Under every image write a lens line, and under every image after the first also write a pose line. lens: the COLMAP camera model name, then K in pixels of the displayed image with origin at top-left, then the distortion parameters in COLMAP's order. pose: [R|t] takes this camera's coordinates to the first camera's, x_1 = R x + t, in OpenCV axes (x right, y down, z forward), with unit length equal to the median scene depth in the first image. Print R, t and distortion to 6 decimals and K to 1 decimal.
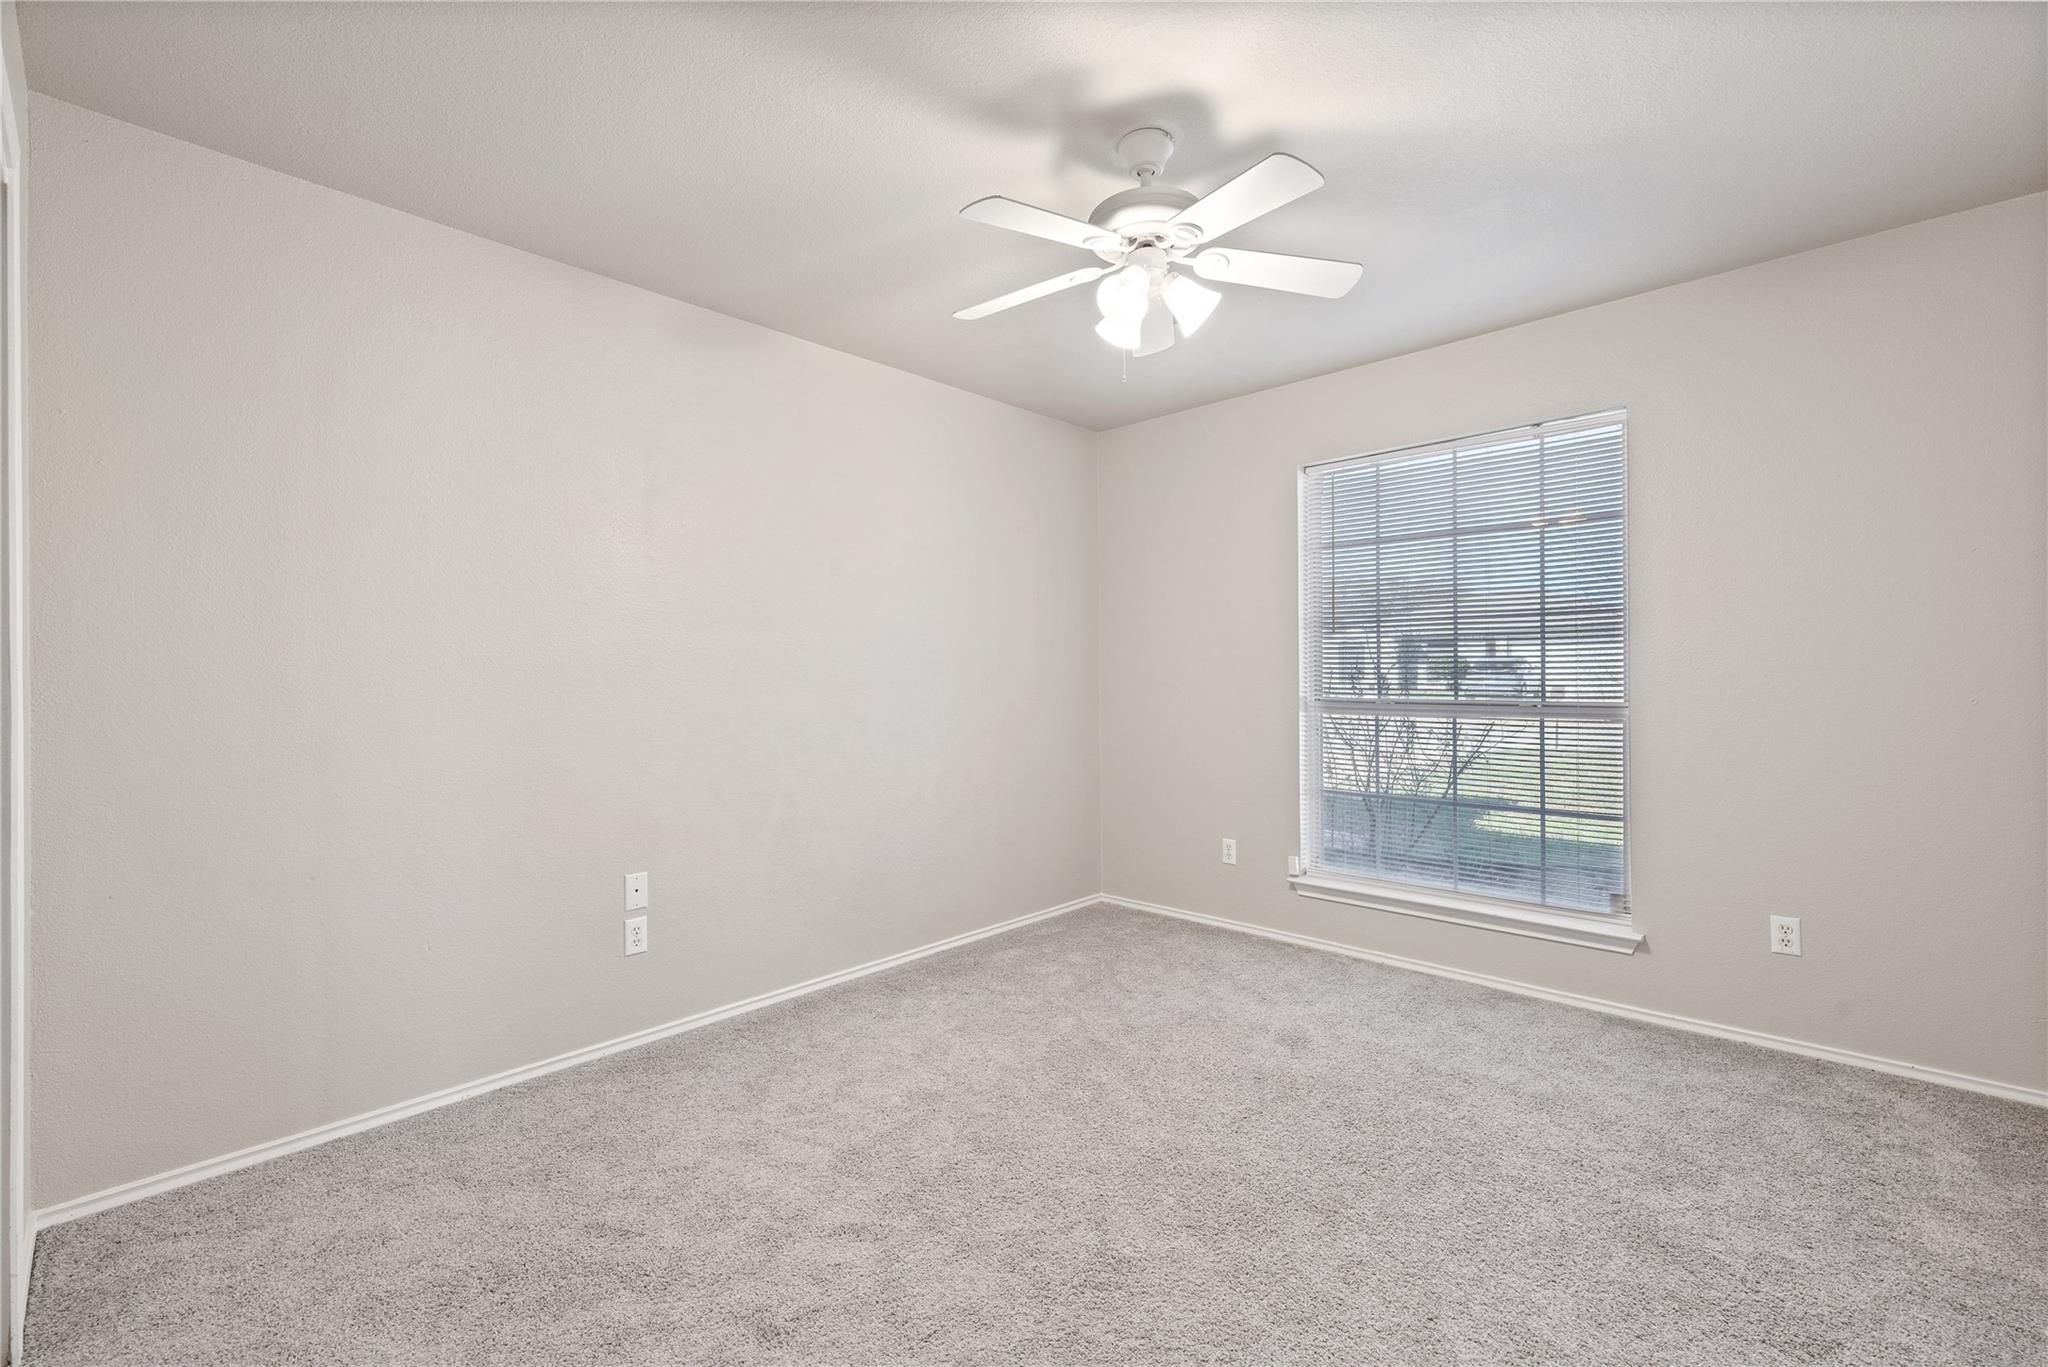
lens RADIAL K [[841.0, 0, 1029.0], [0, 841.0, 688.1], [0, 0, 1]] dist [-0.018042, -0.000020]
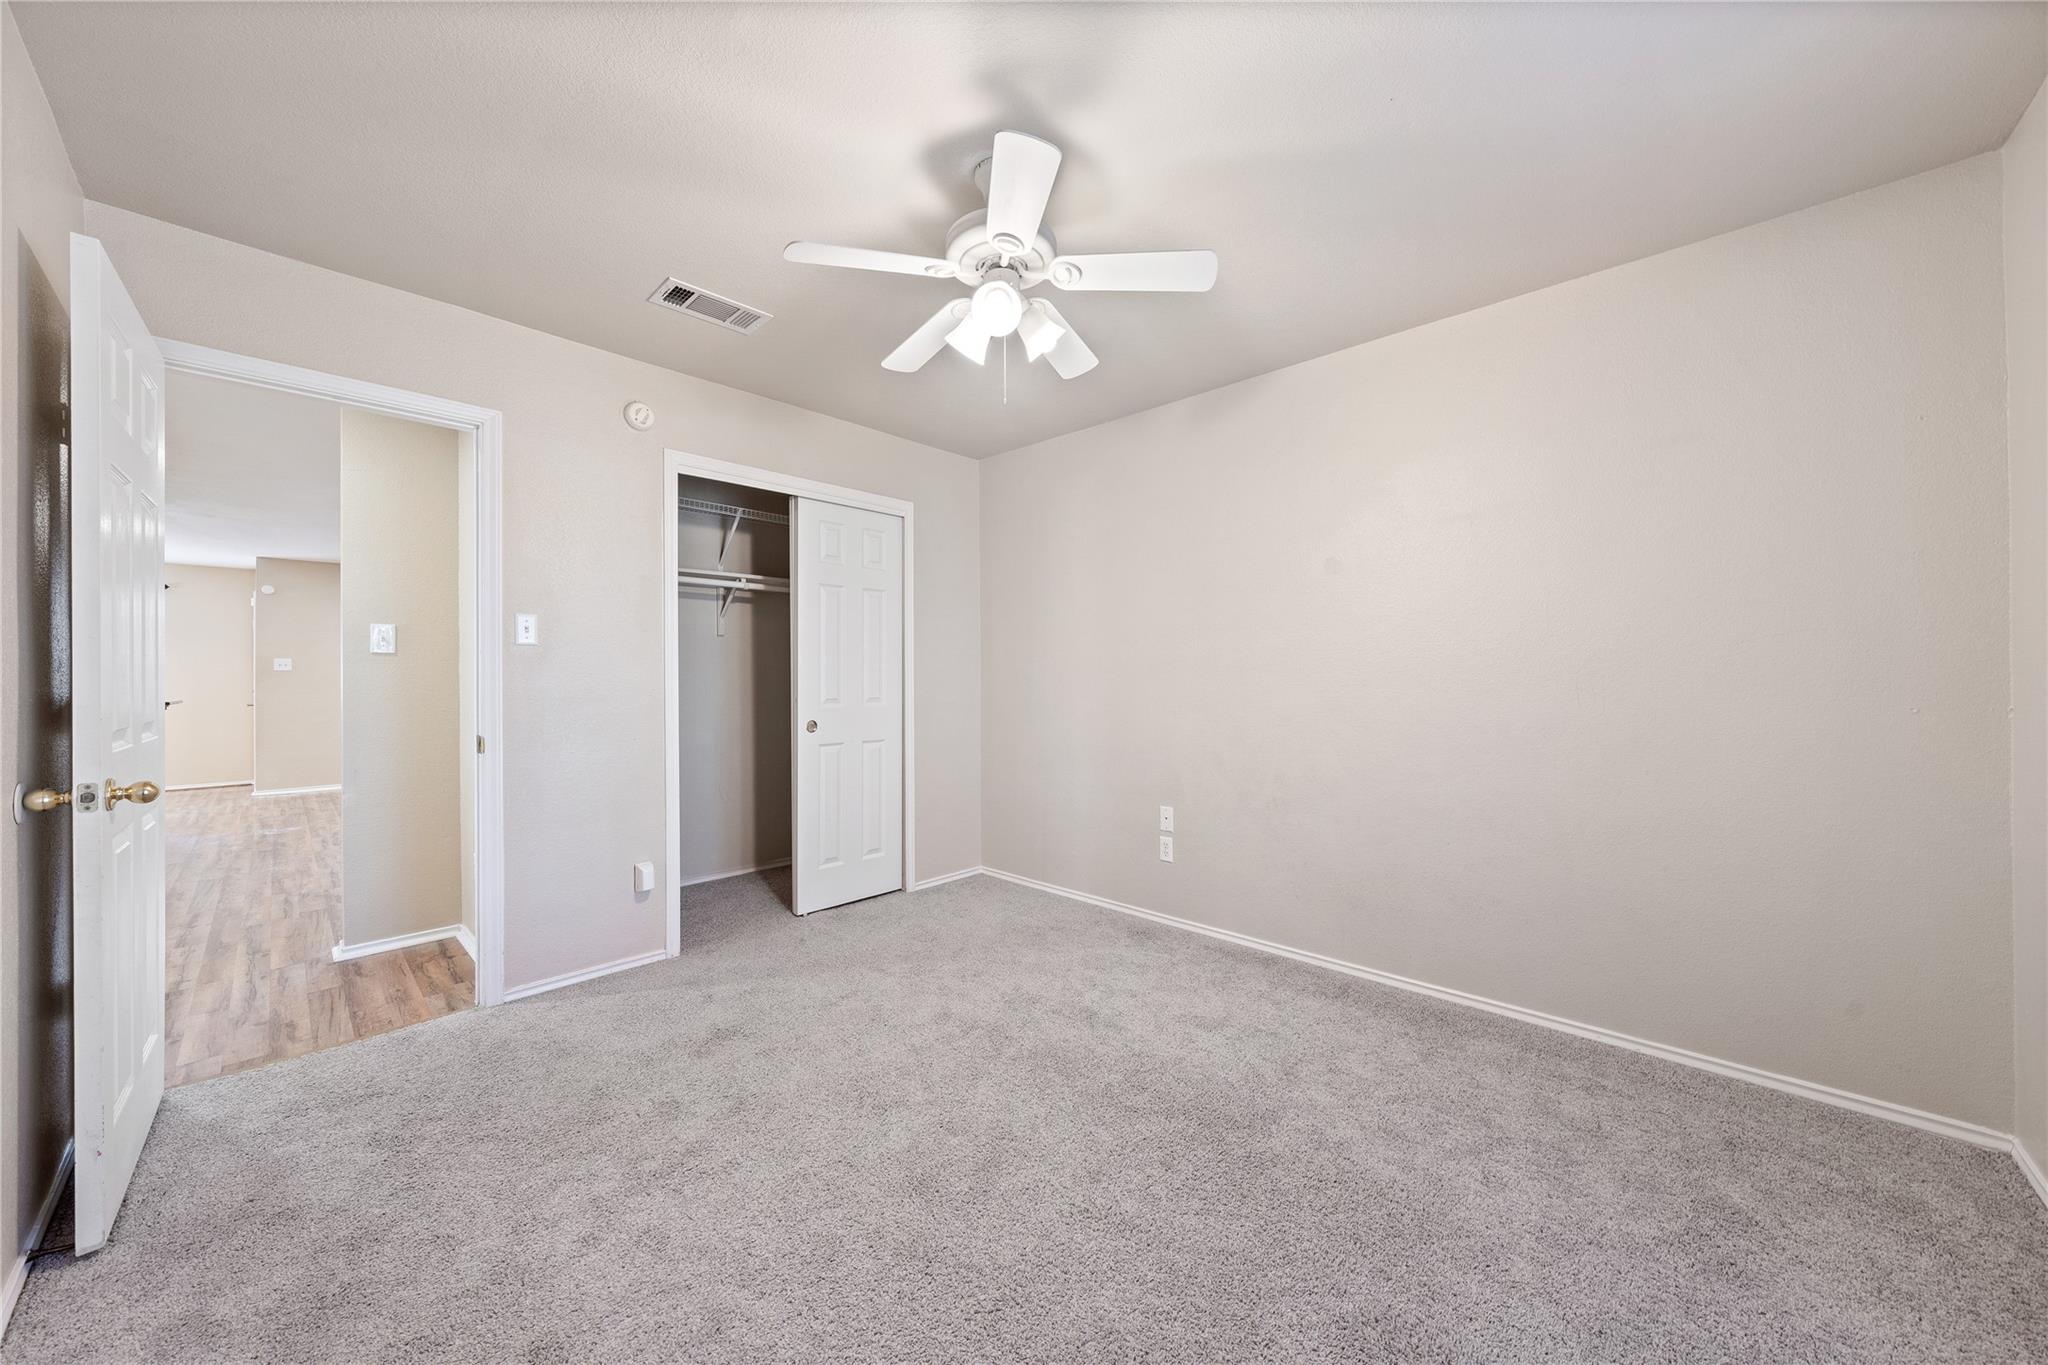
lens RADIAL K [[711.3, 0, 1028.6], [0, 711.3, 683.4], [0, 0, 1]] dist [0.000355, 0.000118]
pose [[-0.001221, 0.022651, -0.999743, 0.776551], [0.000633, 0.999743, 0.022650, -0.023399], [0.999999, -0.000605, -0.001235, 0.763637]]
